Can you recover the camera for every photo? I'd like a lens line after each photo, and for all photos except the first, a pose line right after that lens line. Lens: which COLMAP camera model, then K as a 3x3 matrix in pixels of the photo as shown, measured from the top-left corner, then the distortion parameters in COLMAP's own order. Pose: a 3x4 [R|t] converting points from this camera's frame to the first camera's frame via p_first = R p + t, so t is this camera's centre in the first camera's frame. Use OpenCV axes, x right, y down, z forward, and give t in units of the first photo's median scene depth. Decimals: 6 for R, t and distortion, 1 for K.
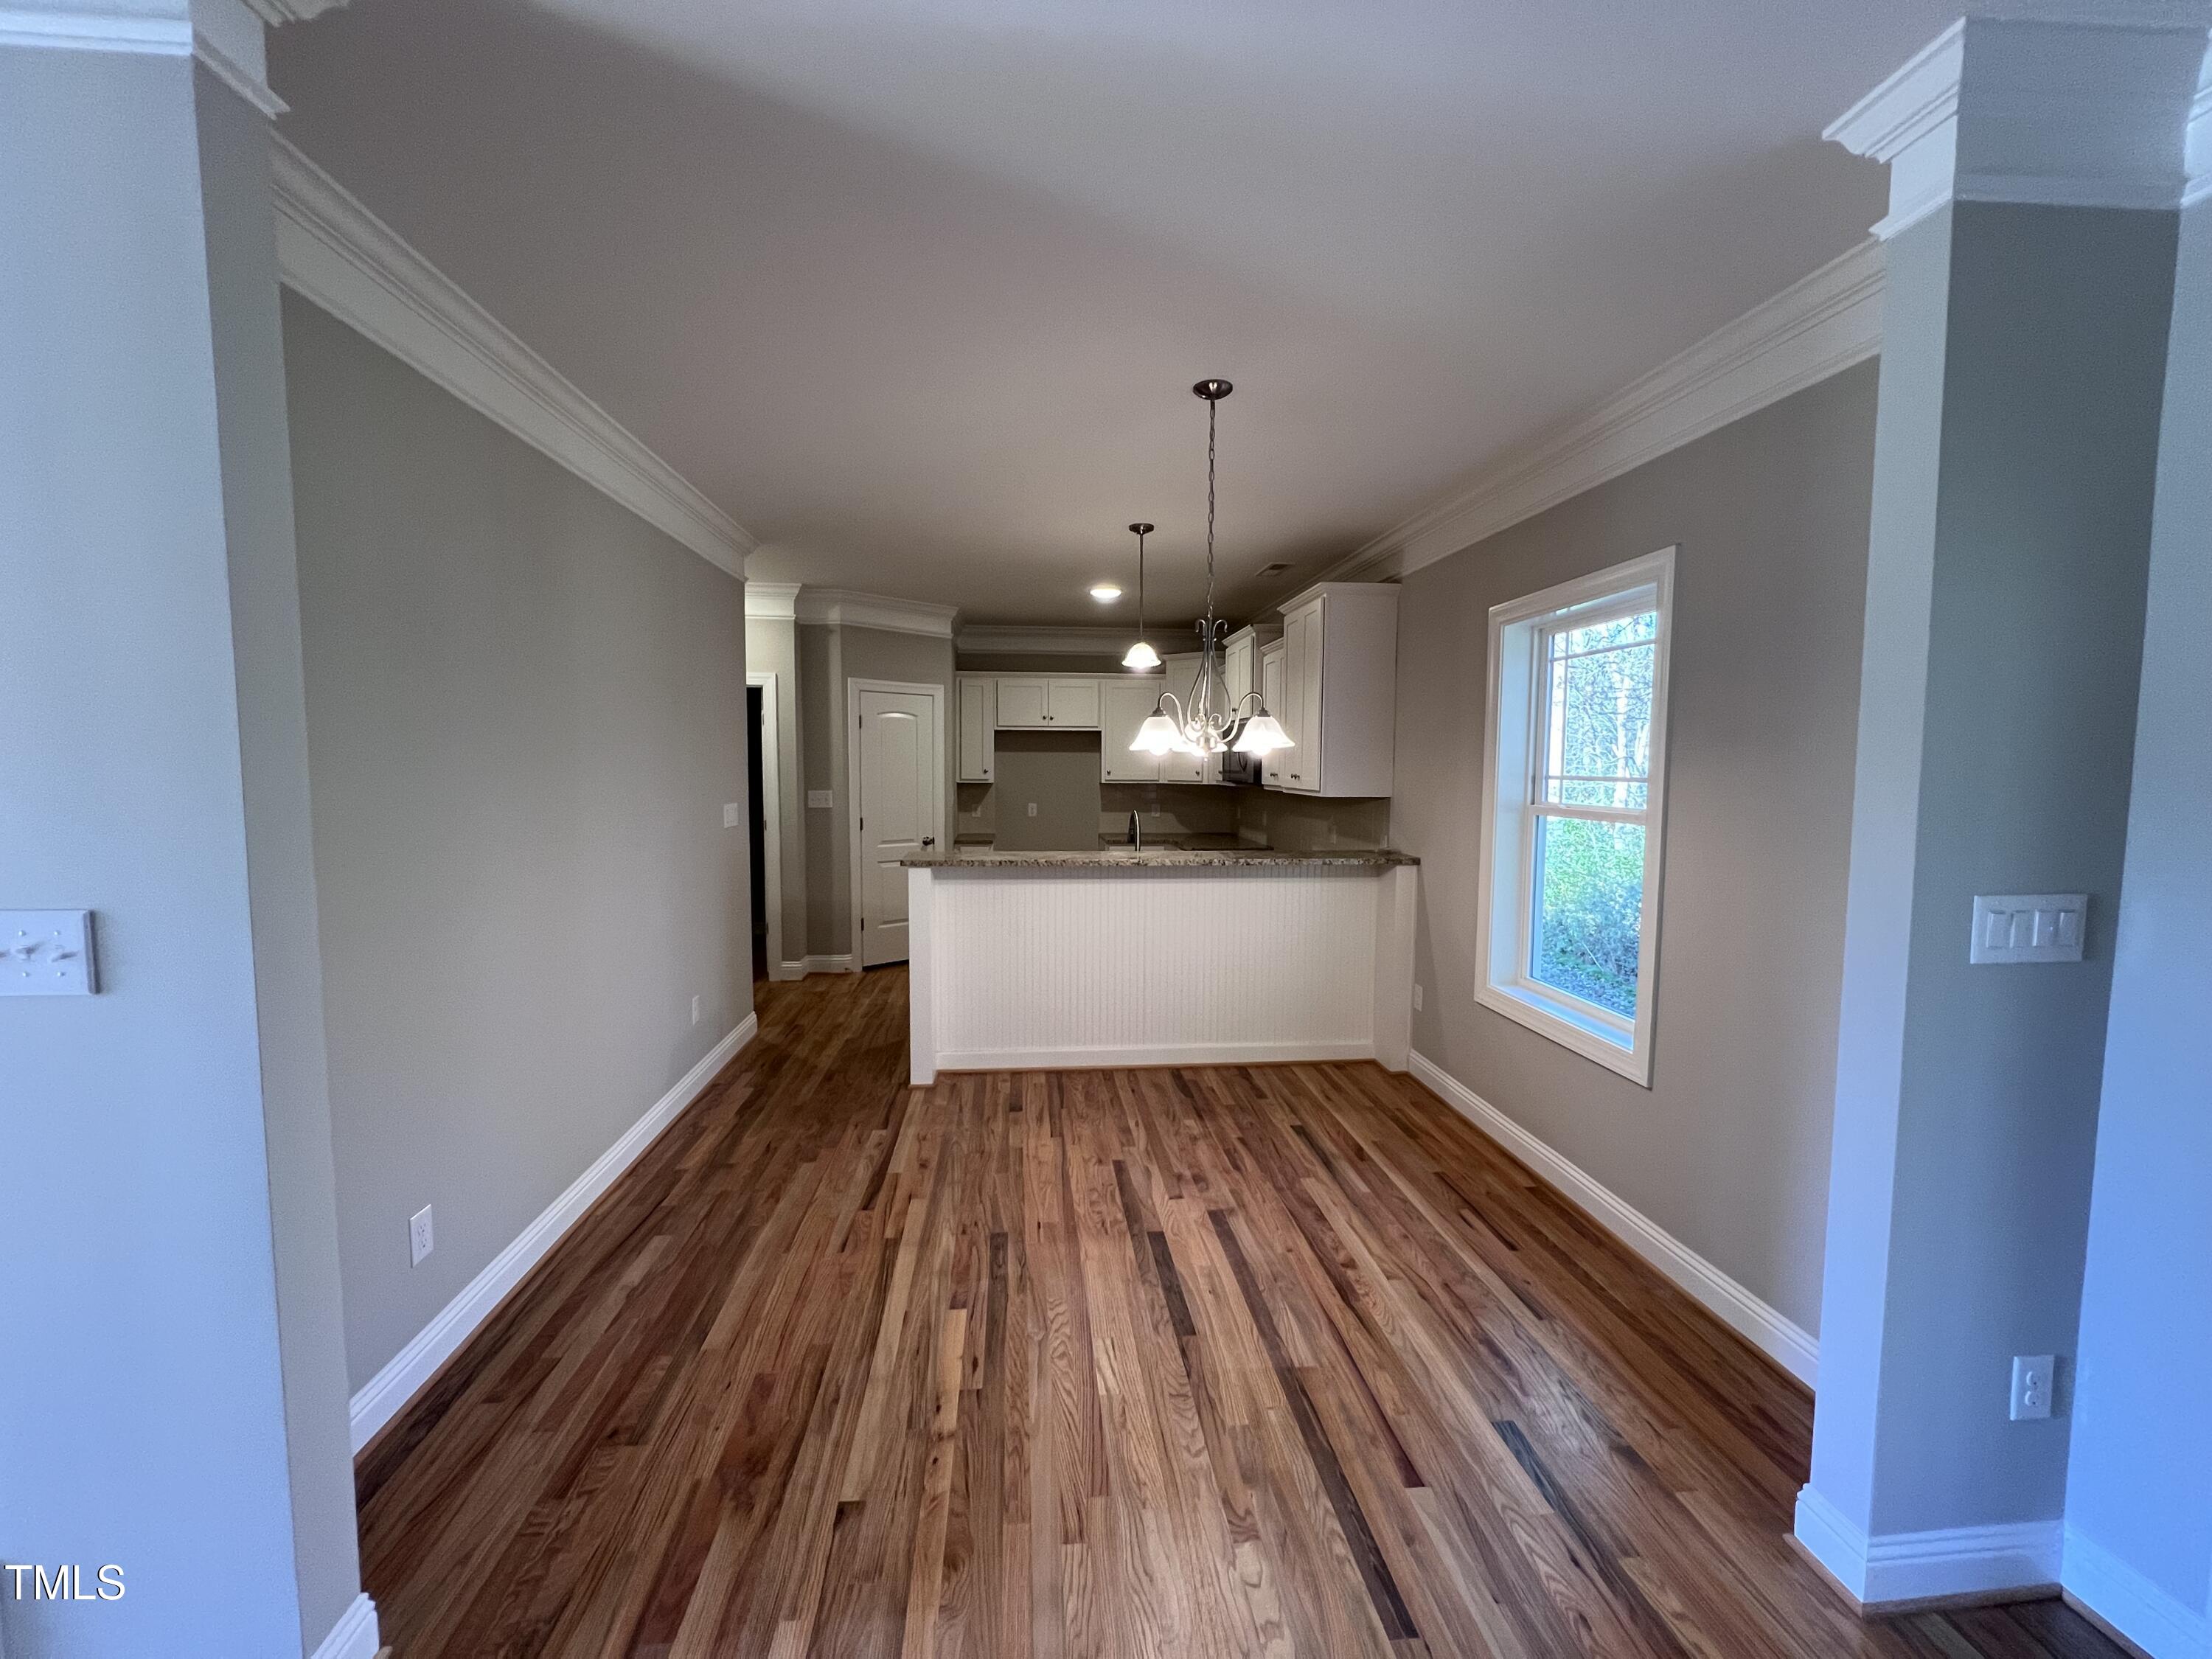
lens RADIAL K [[892.5, 0, 1102.7], [0, 892.5, 832.0], [0, 0, 1]] dist [-0.002063, 0.000615]
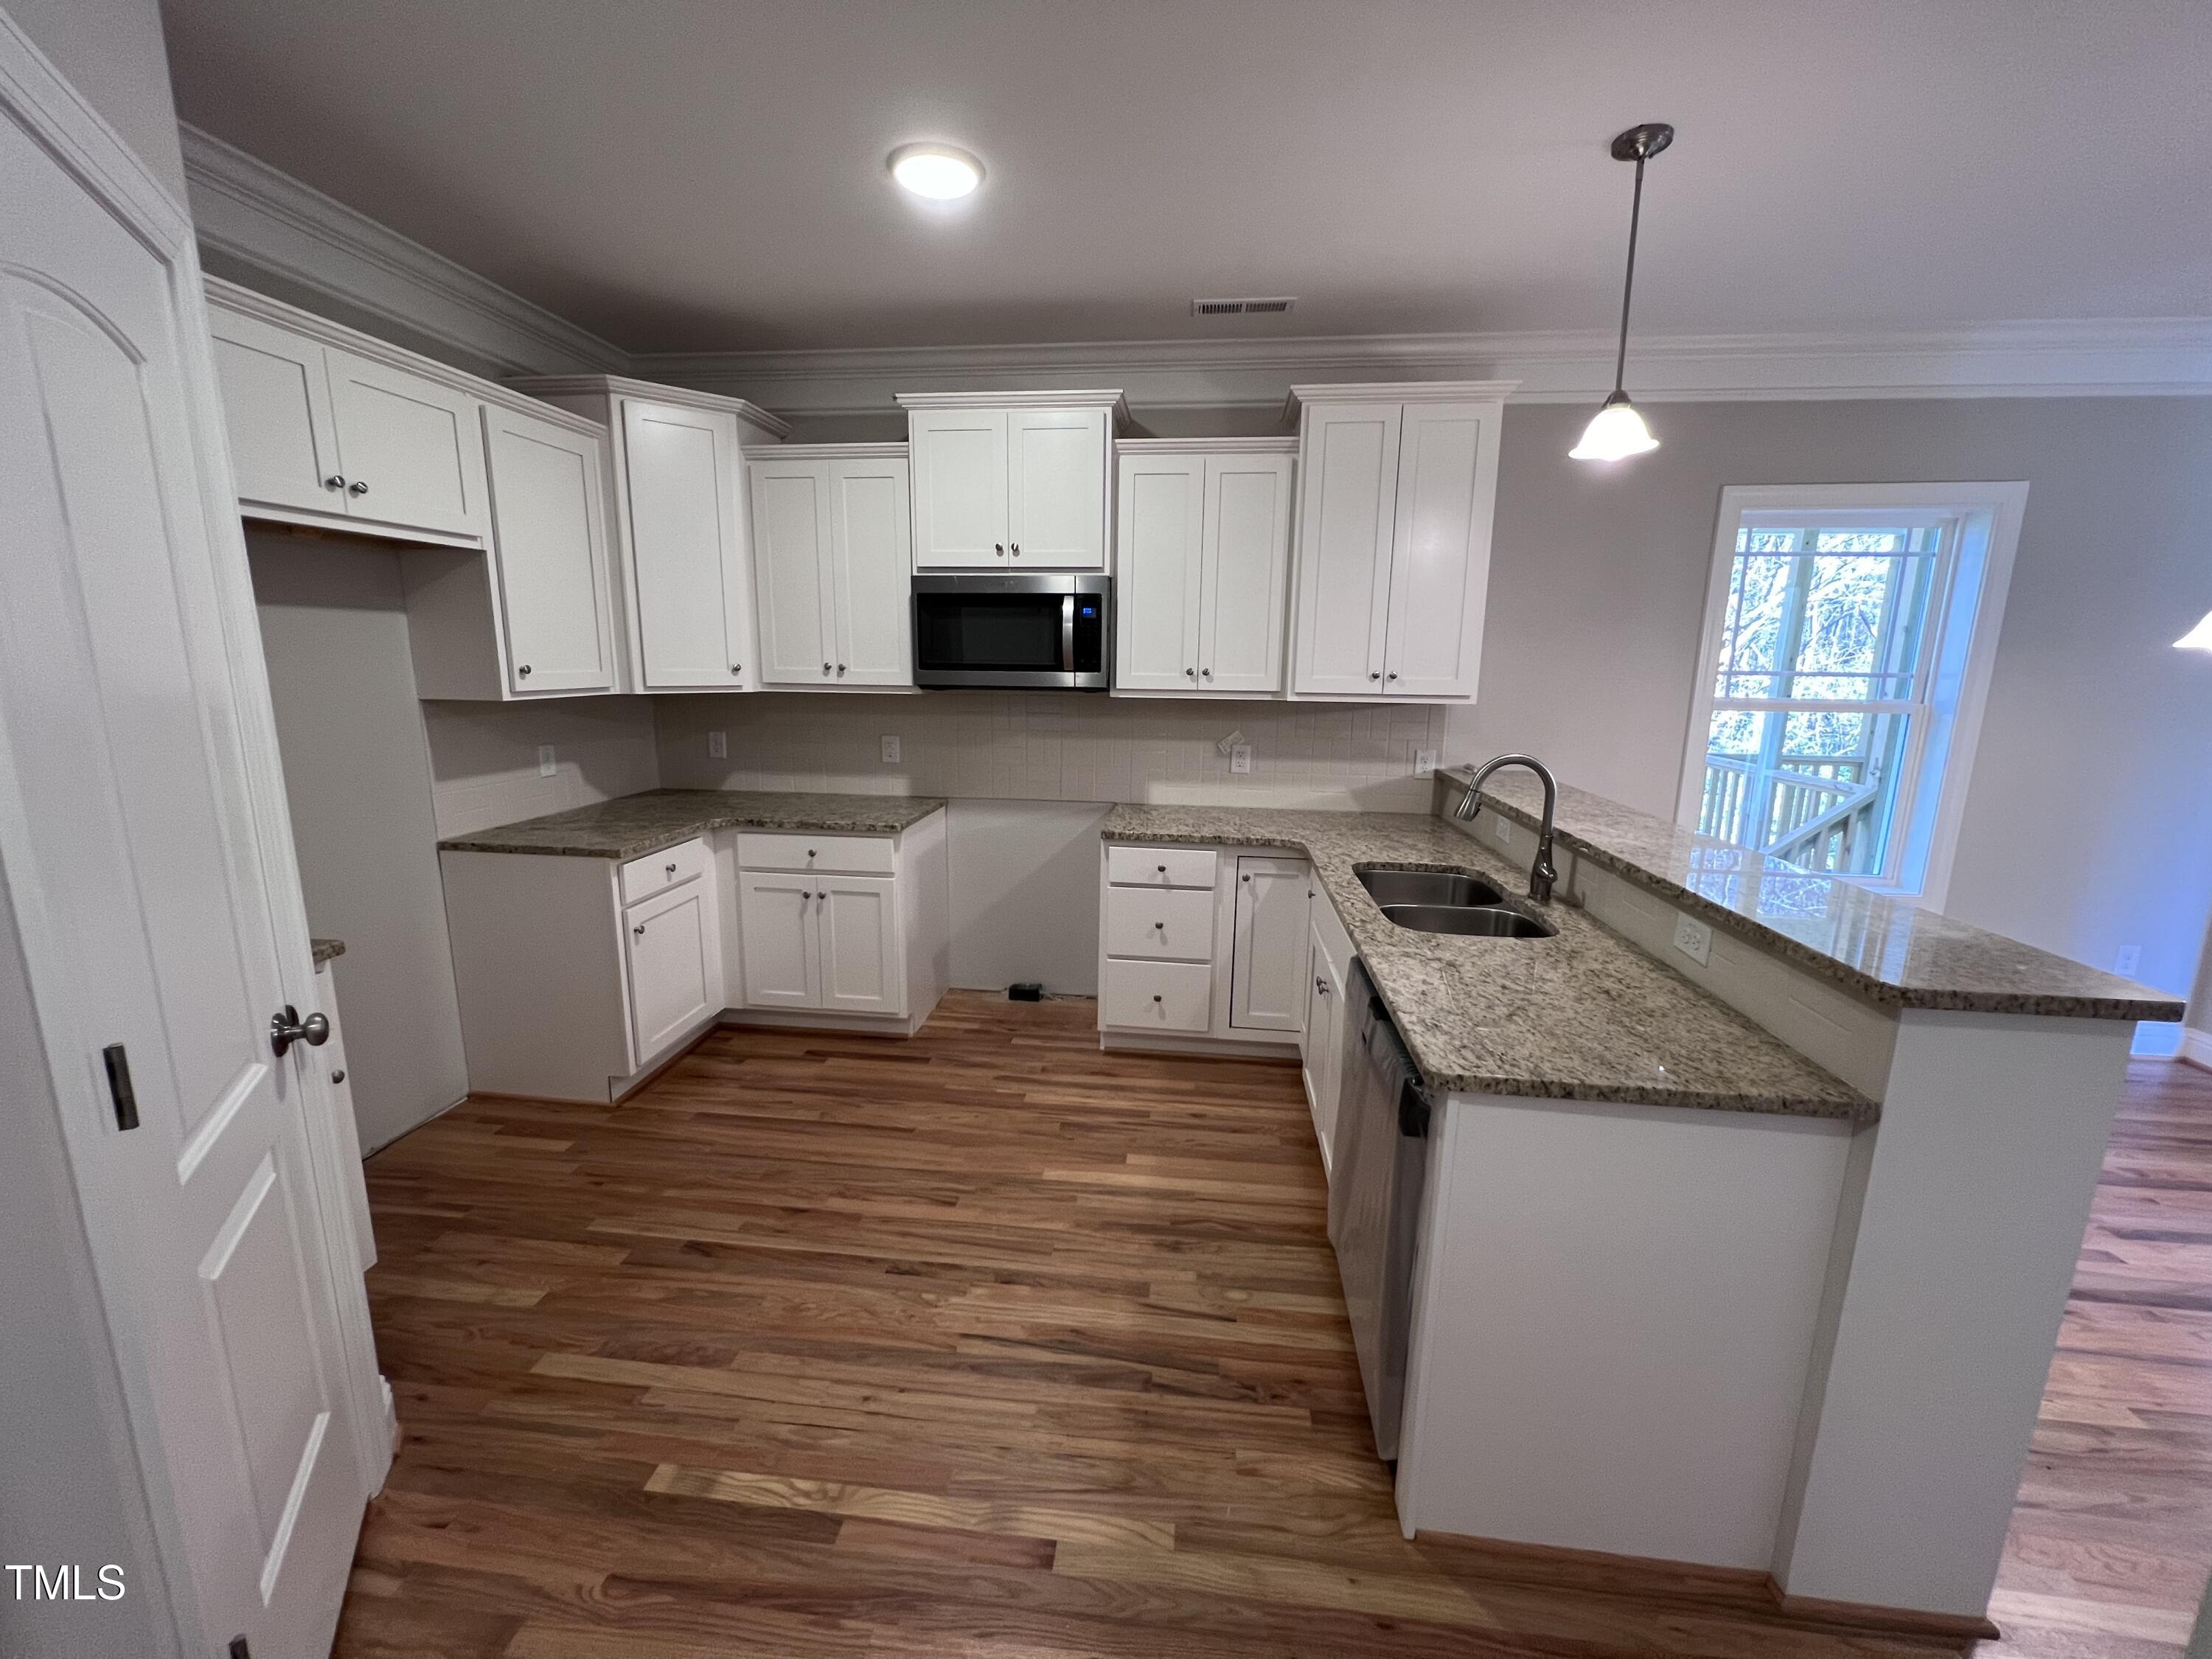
lens RADIAL K [[892.5, 0, 1101.1], [0, 892.5, 826.7], [0, 0, 1]] dist [-0.002063, 0.000615]
pose [[0.208954, -0.189317, 0.959426, -0.470252], [0.064239, 0.981621, 0.179706, -0.083390], [-0.975813, 0.024083, 0.217275, 1.054794]]
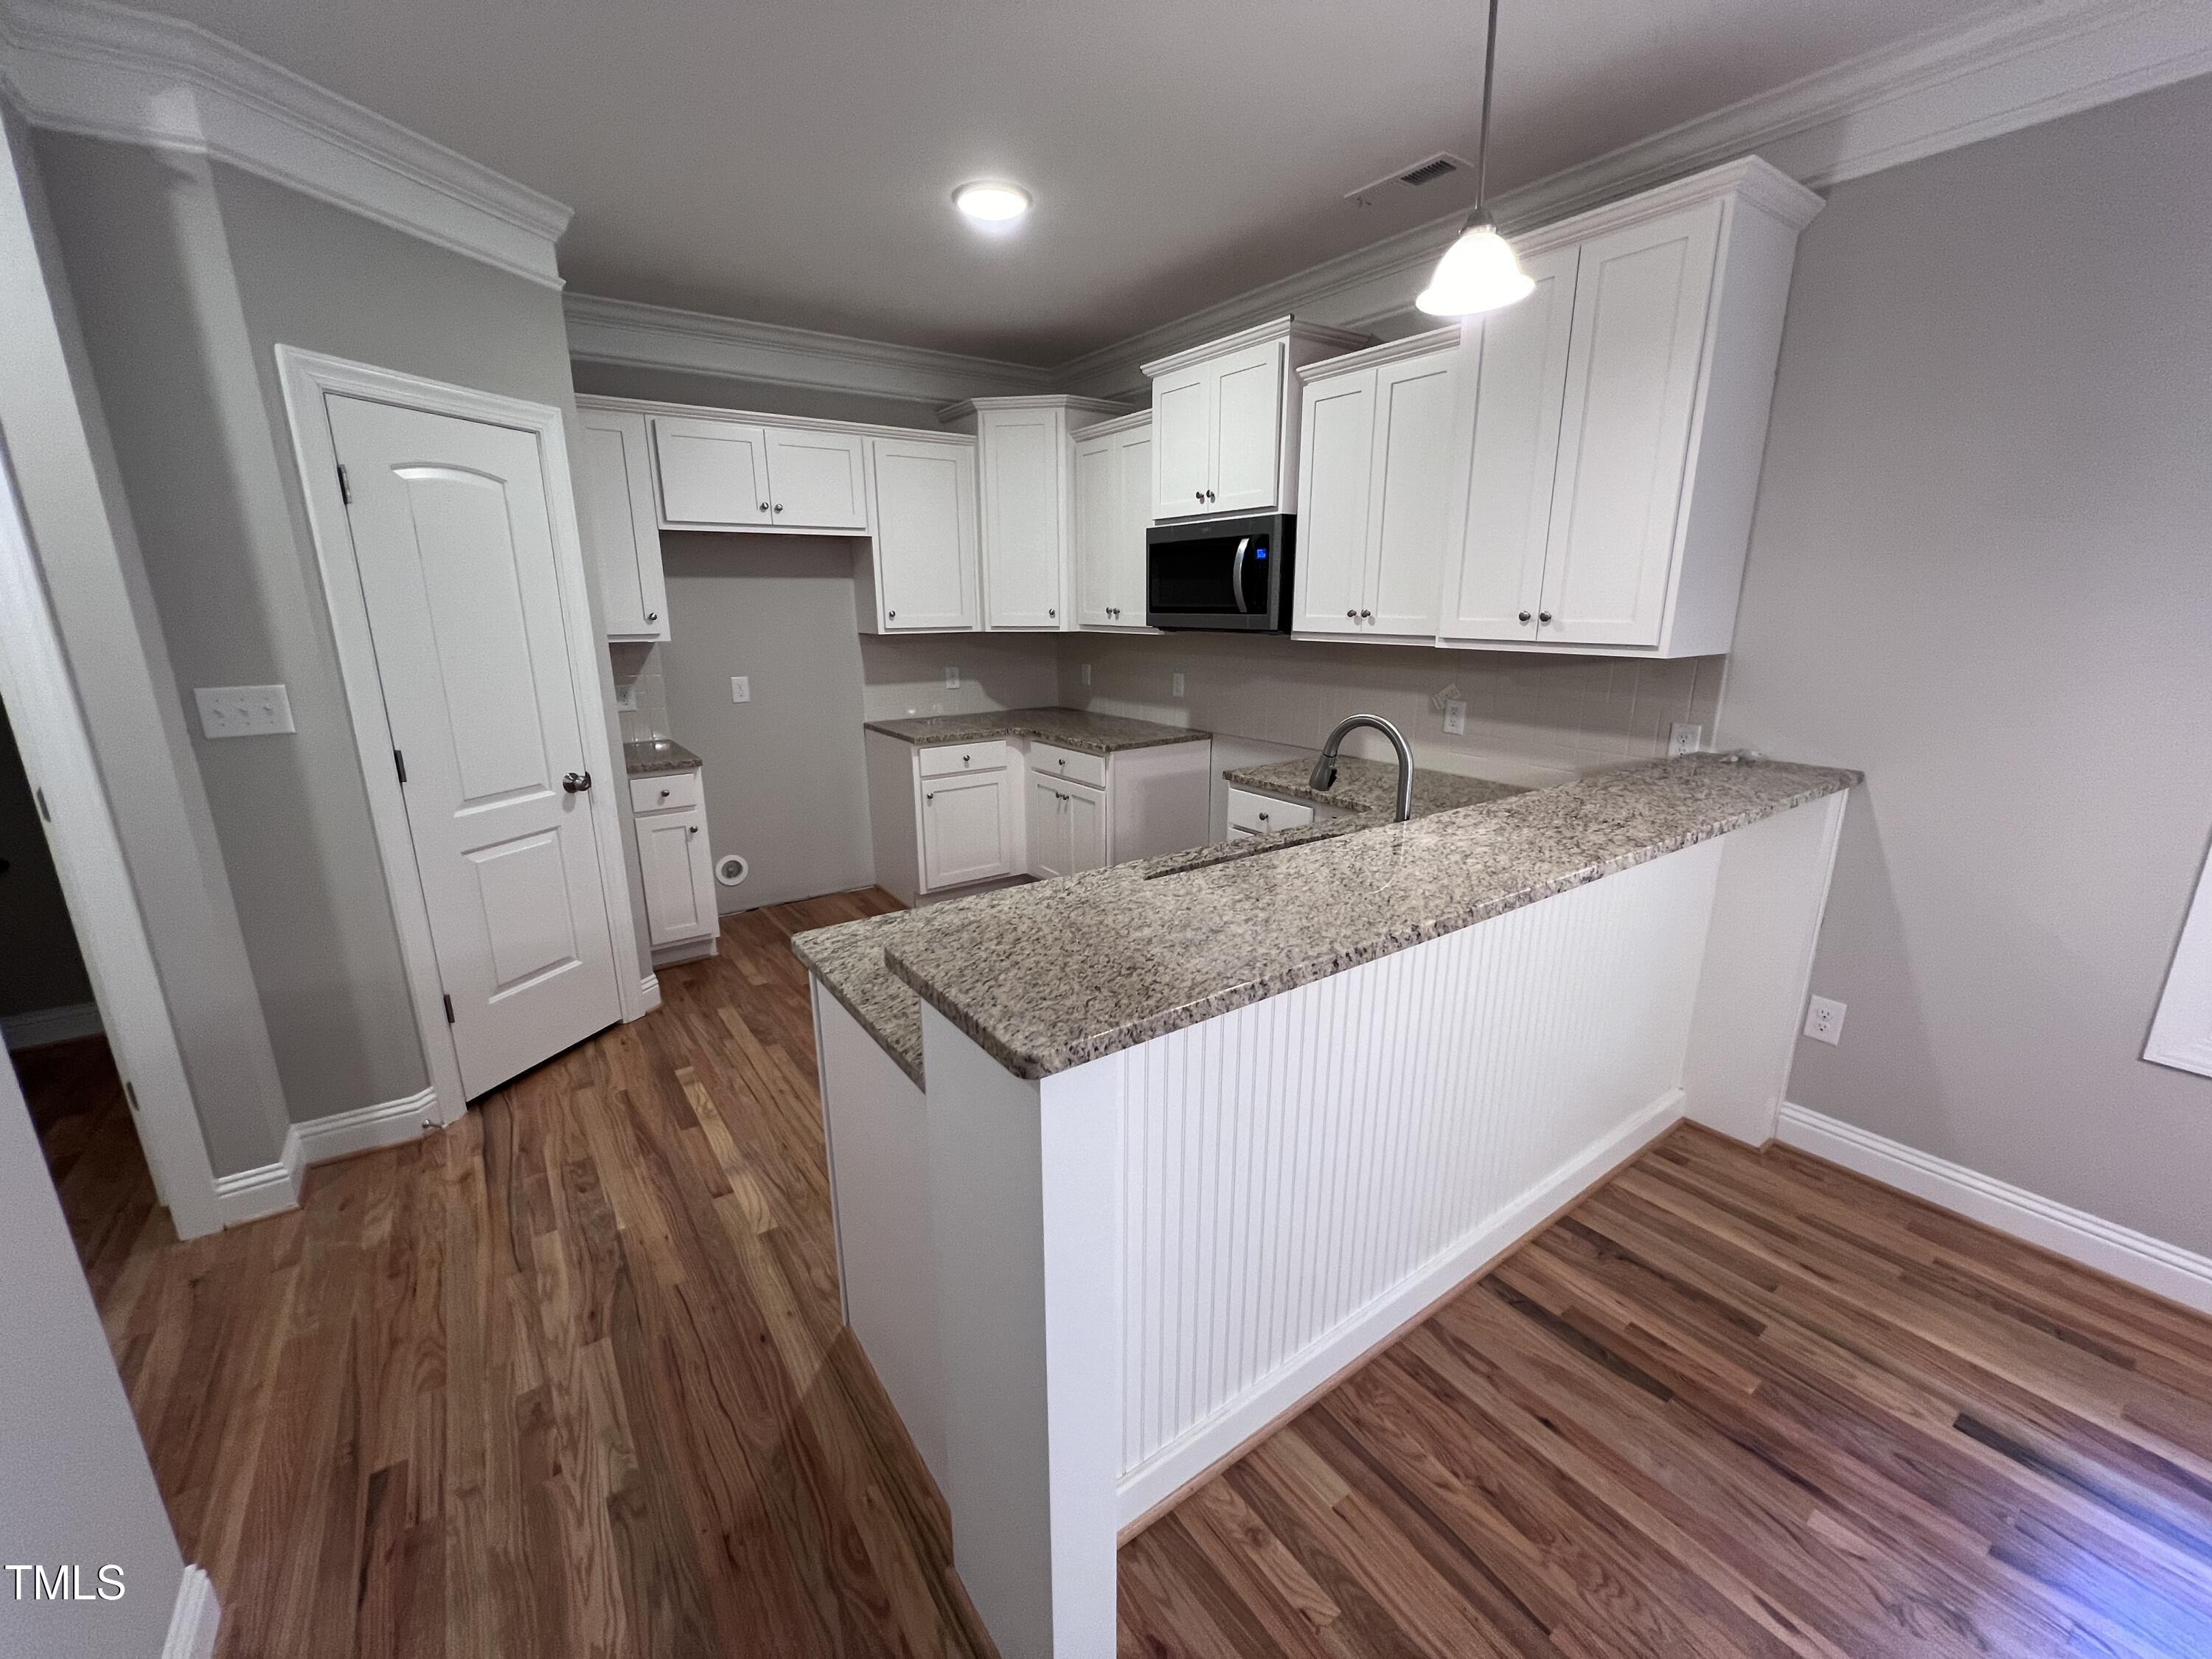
lens RADIAL K [[892.5, 0, 1100.8], [0, 892.5, 828.6], [0, 0, 1]] dist [-0.002063, 0.000615]
pose [[0.868371, -0.135265, 0.477112, -0.251117], [0.050199, 0.981117, 0.186790, -0.050608], [-0.493369, -0.138252, 0.858763, 0.666532]]
